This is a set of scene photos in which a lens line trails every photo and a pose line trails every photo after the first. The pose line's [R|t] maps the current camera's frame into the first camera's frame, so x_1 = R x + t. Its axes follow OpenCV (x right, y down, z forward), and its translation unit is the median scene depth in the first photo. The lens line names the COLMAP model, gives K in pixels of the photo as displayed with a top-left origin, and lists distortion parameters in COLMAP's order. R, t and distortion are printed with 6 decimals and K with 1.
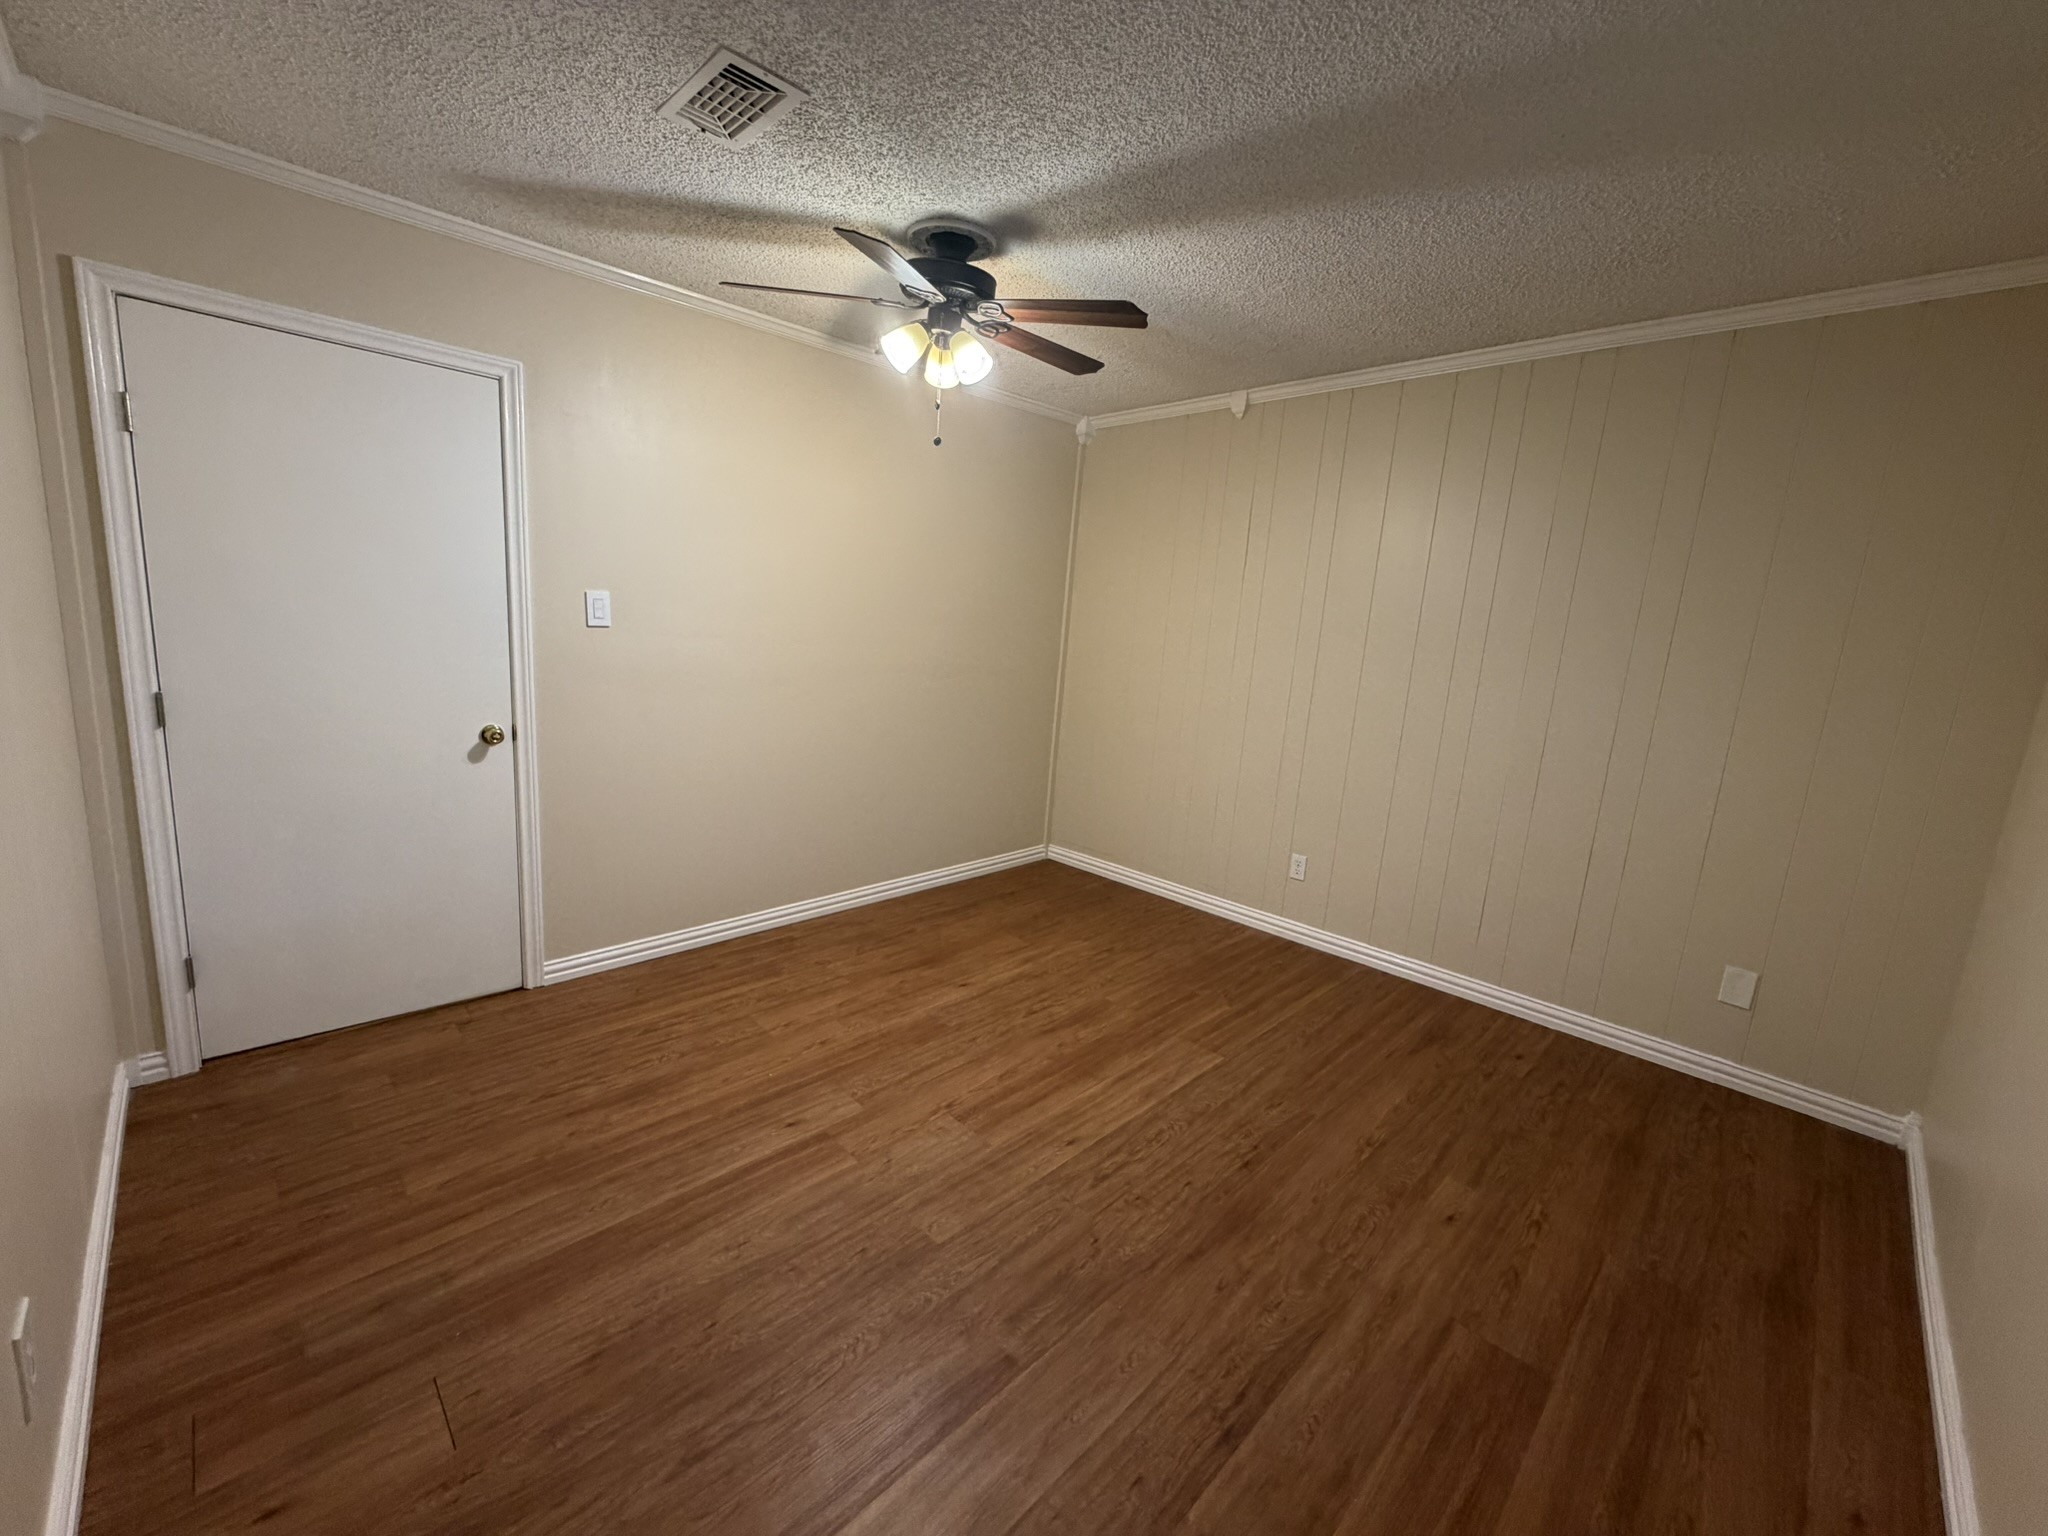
lens RADIAL K [[822.5, 0, 1030.9], [0, 822.5, 759.2], [0, 0, 1]] dist [-0.001189, -0.000251]
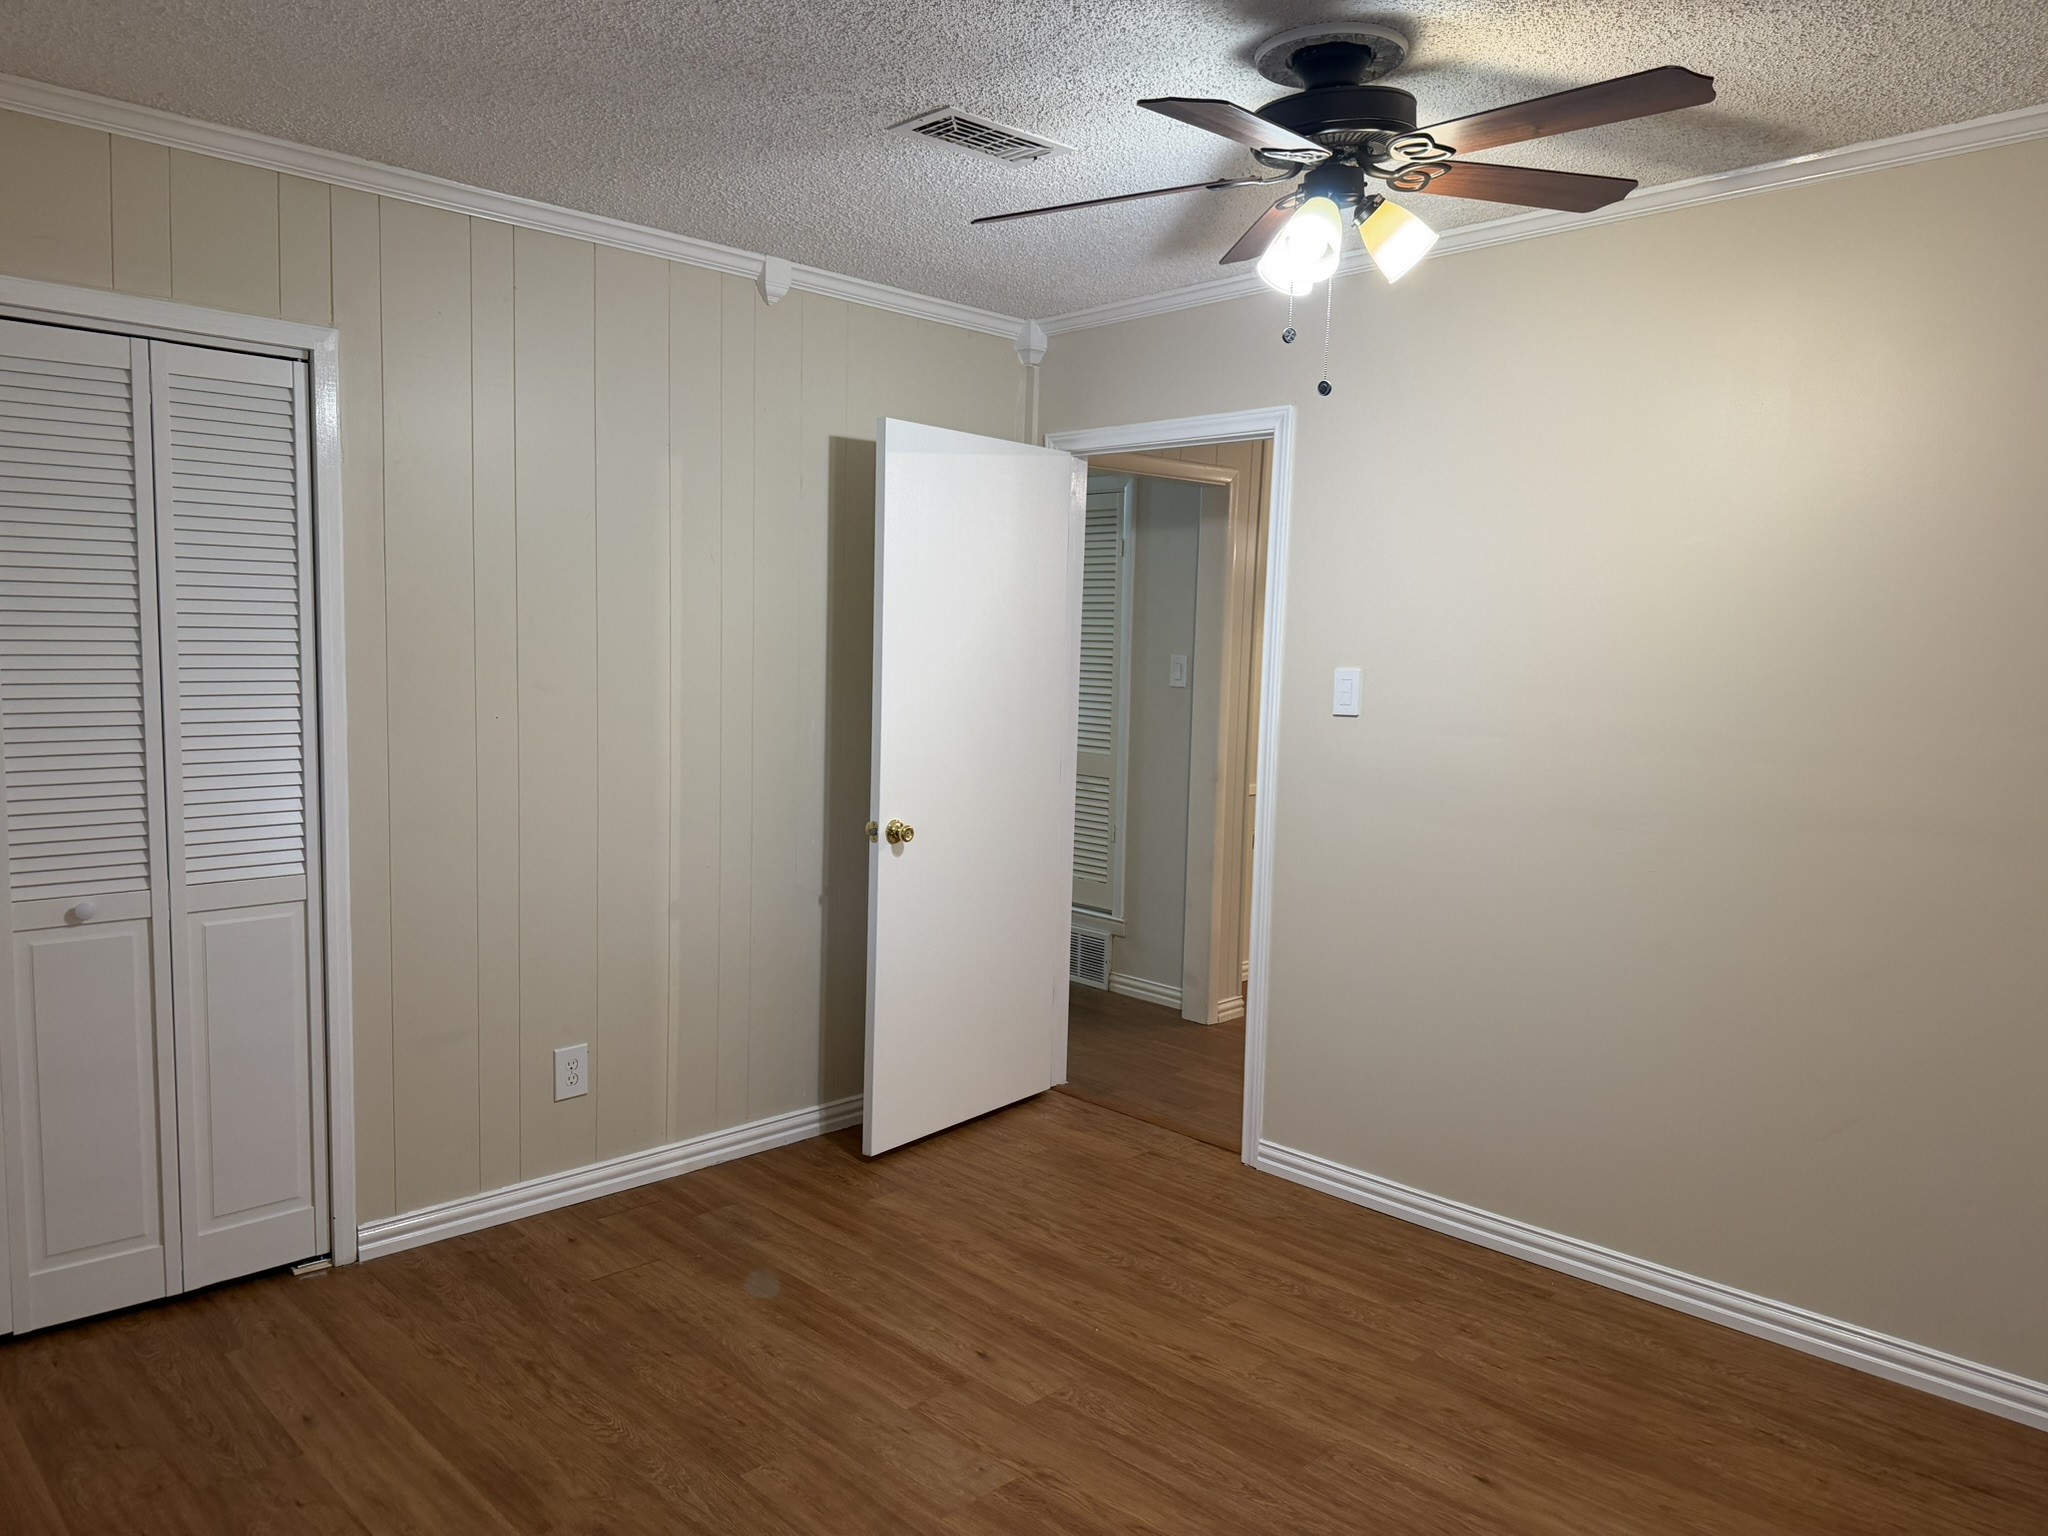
lens RADIAL K [[1434.5, 0, 1017.8], [0, 1434.5, 772.7], [0, 0, 1]] dist [-0.004929, -0.005456]
pose [[-0.010831, 0.038552, -0.999198, 0.919606], [-0.198840, 0.979218, 0.039936, -0.123141], [0.979972, 0.199114, -0.002940, 0.863827]]
